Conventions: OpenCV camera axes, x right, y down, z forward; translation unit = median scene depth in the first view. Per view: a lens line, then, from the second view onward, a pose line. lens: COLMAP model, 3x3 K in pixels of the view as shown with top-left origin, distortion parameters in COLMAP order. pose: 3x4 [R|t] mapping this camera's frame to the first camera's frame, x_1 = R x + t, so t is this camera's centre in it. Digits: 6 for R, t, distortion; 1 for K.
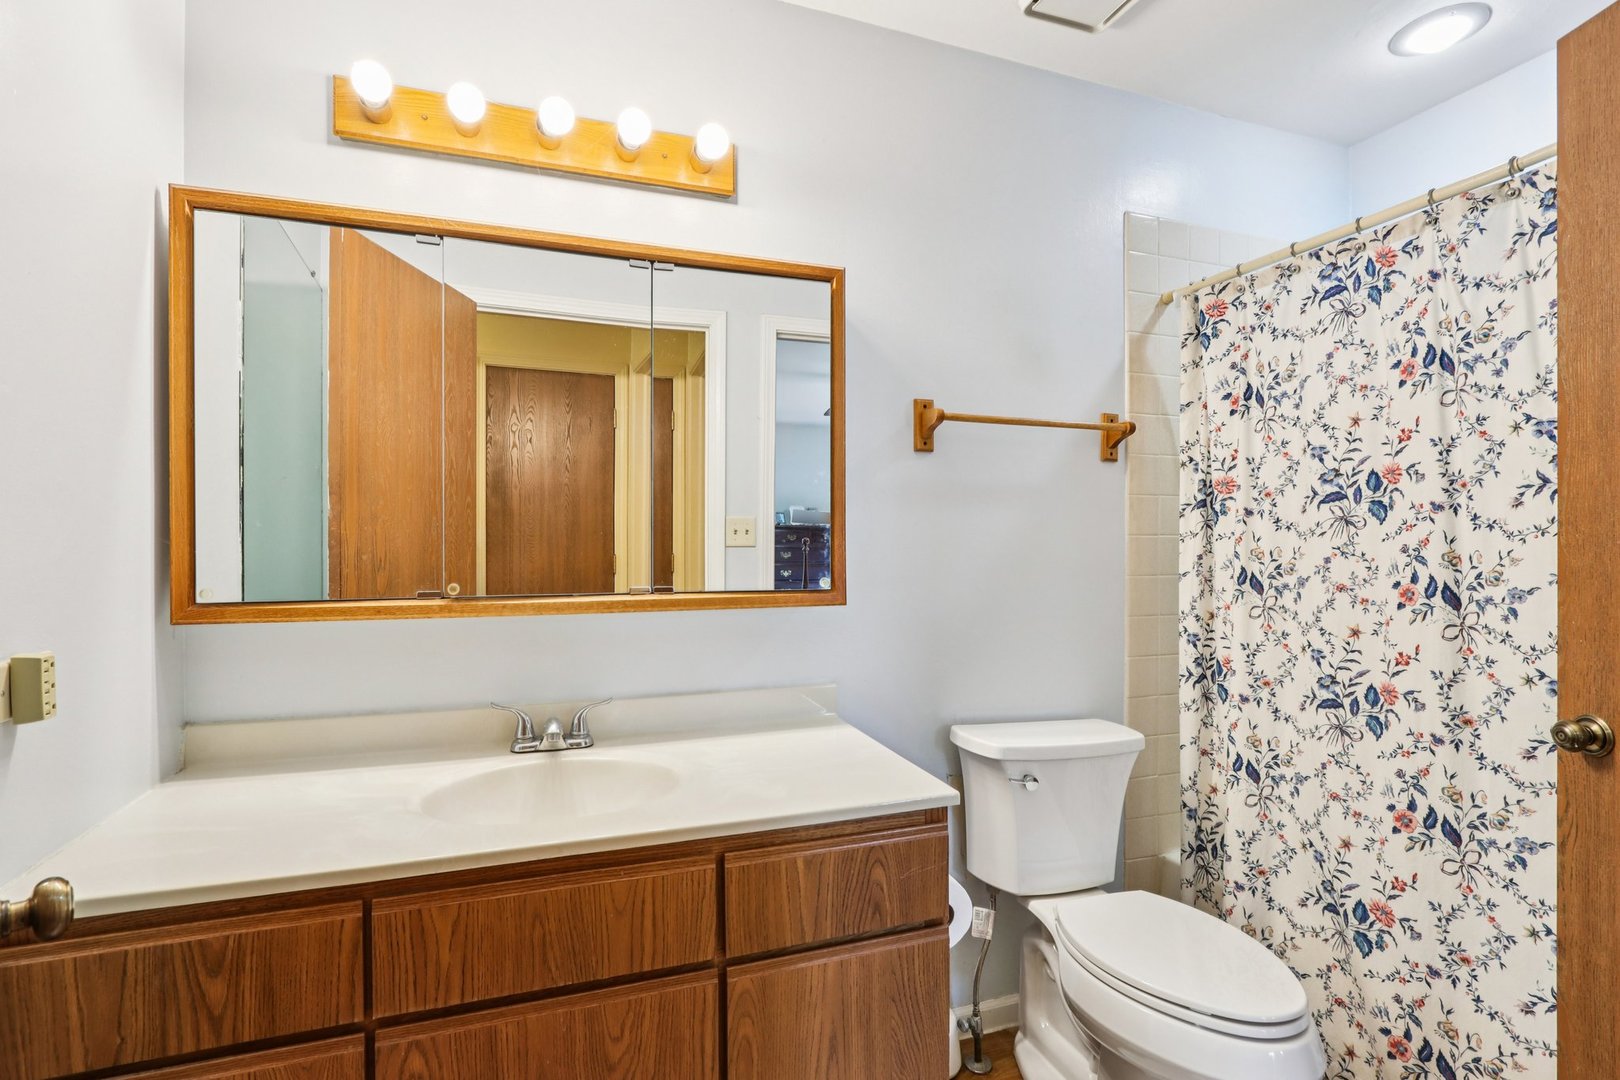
lens RADIAL K [[759.2, 0, 804.4], [0, 759.2, 541.0], [0, 0, 1]] dist [-0.015238, 0.000575]
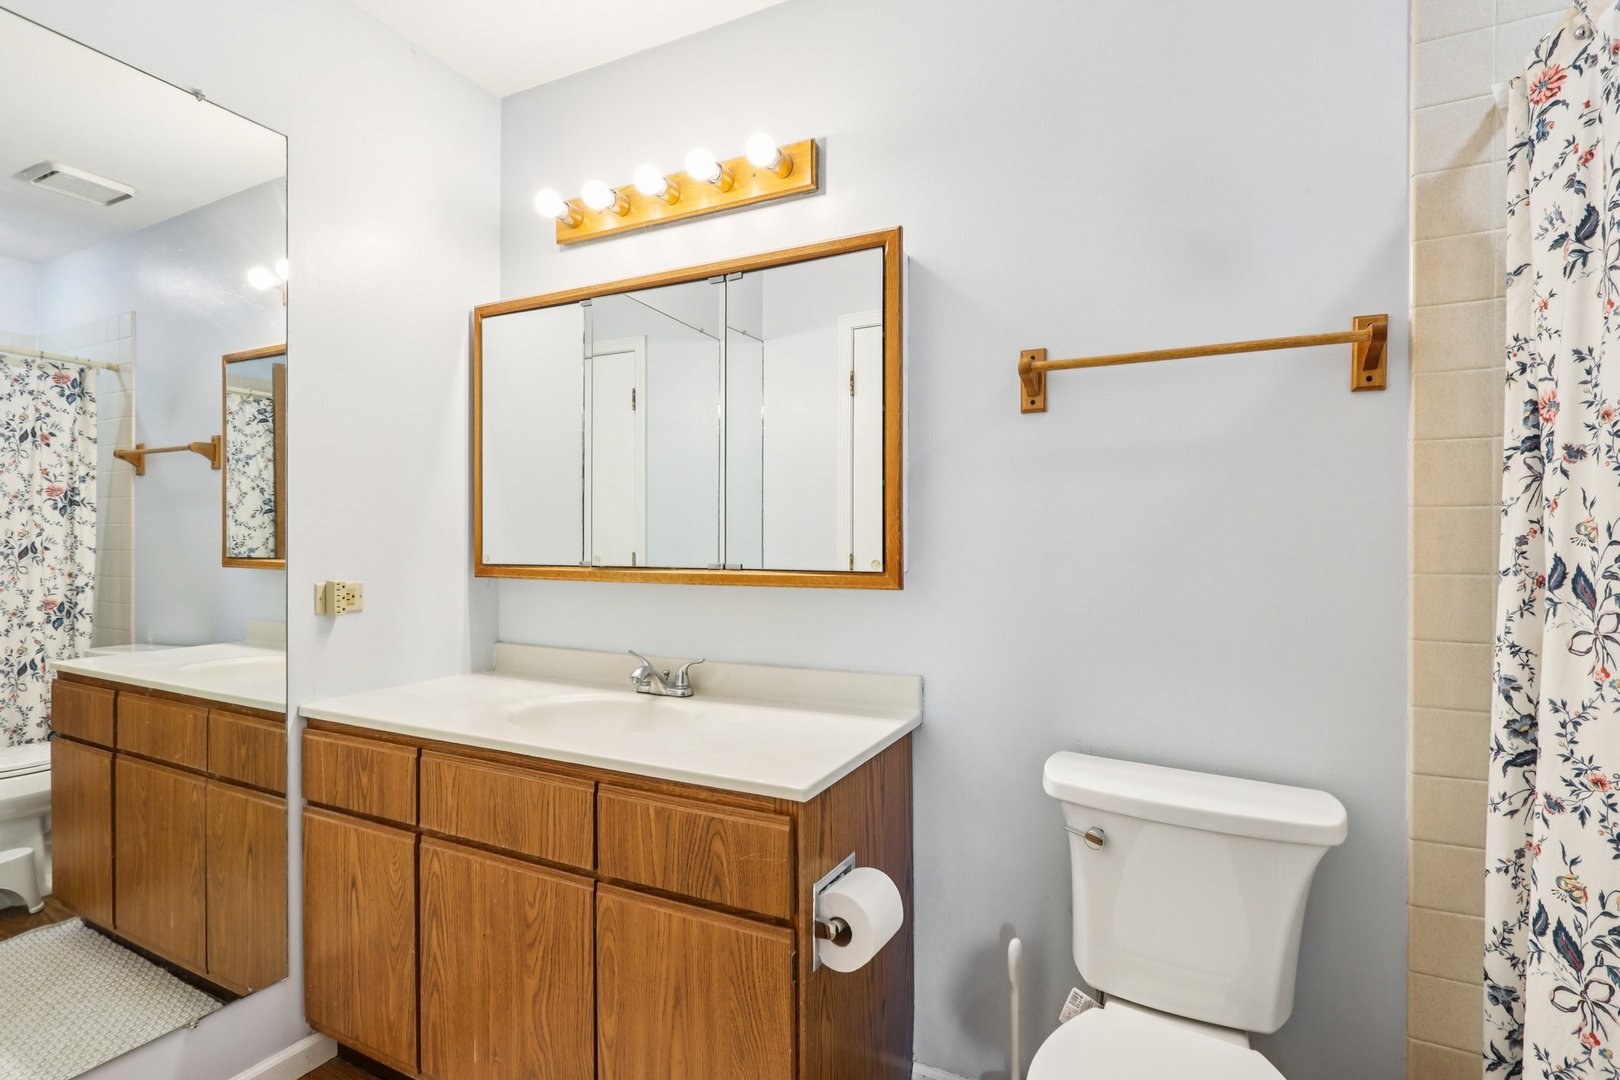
lens RADIAL K [[759.2, 0, 801.6], [0, 759.2, 544.7], [0, 0, 1]] dist [-0.015238, 0.000575]
pose [[0.700920, 0.001225, -0.713239, 0.875914], [-0.004840, 0.999984, -0.003038, 0.046175], [0.713224, 0.005582, 0.700914, 0.377498]]
